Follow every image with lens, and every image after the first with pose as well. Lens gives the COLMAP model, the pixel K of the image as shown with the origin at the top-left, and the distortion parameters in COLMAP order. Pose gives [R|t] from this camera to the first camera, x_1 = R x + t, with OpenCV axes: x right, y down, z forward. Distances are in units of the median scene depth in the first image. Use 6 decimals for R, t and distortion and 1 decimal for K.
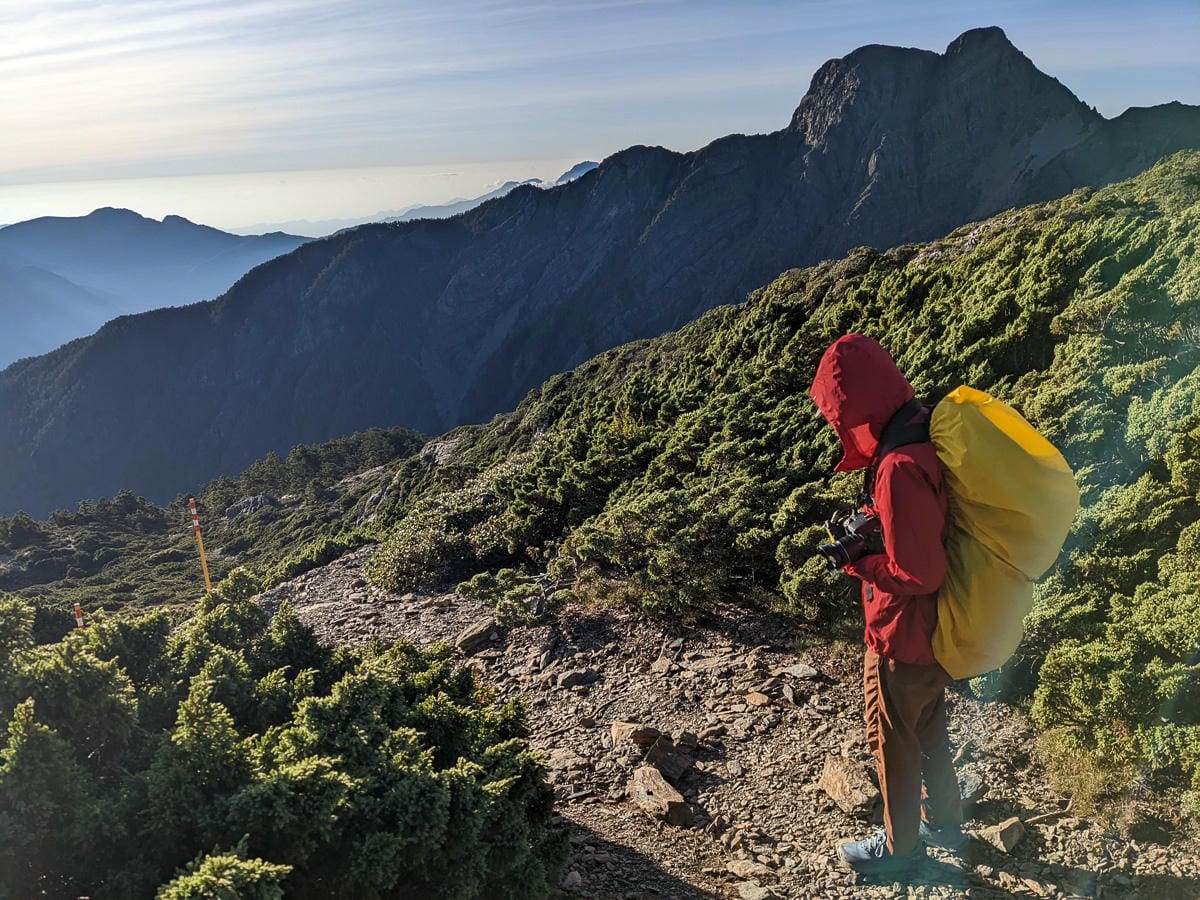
lens RADIAL K [[952.8, 0, 598.2], [0, 952.8, 480.5], [0, 0, 1]] dist [0.040580, -0.050397]
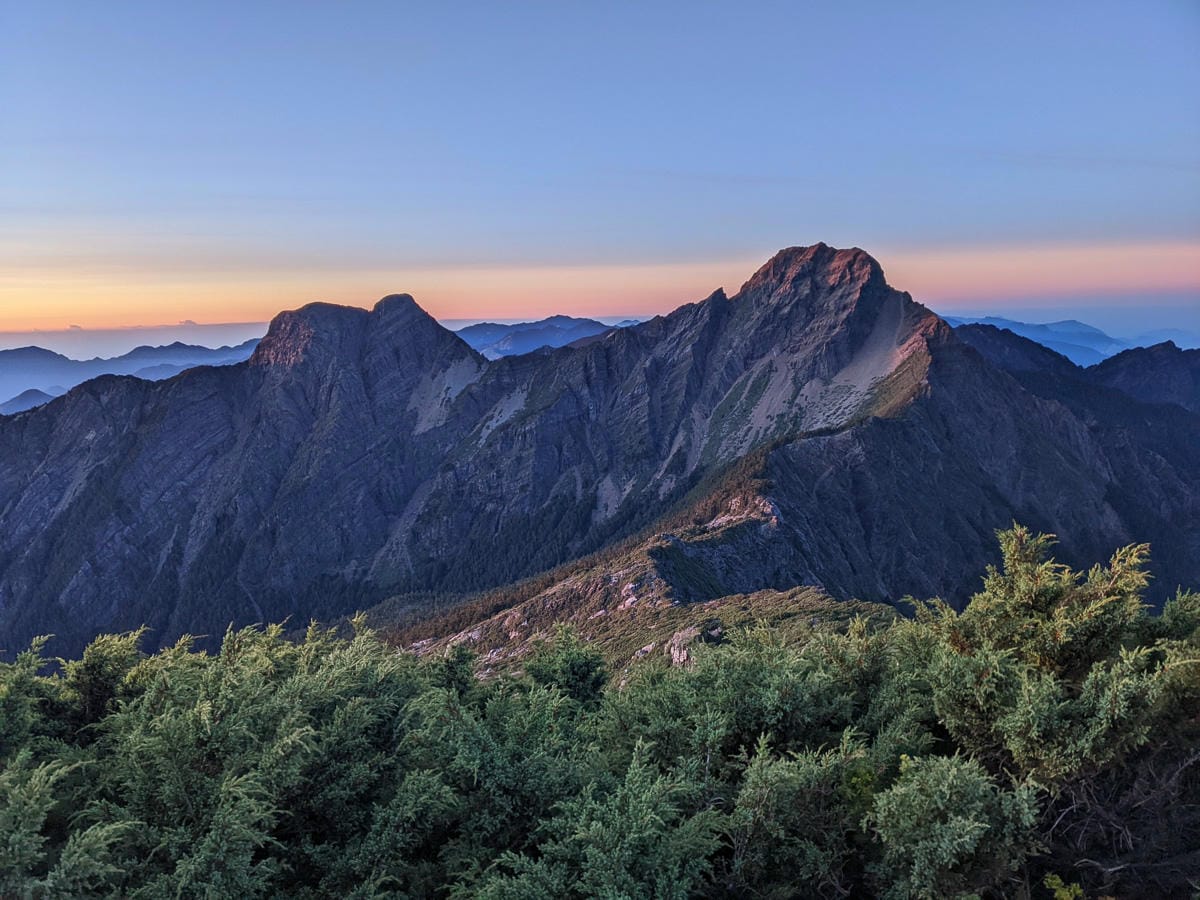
lens RADIAL K [[952.8, 0, 592.9], [0, 952.8, 462.7], [0, 0, 1]] dist [0.040580, -0.050397]
pose [[0.821111, -0.064814, 0.567076, -0.153935], [0.172582, 0.975219, -0.138432, -0.007622], [-0.544051, 0.211536, 0.811949, -0.192168]]
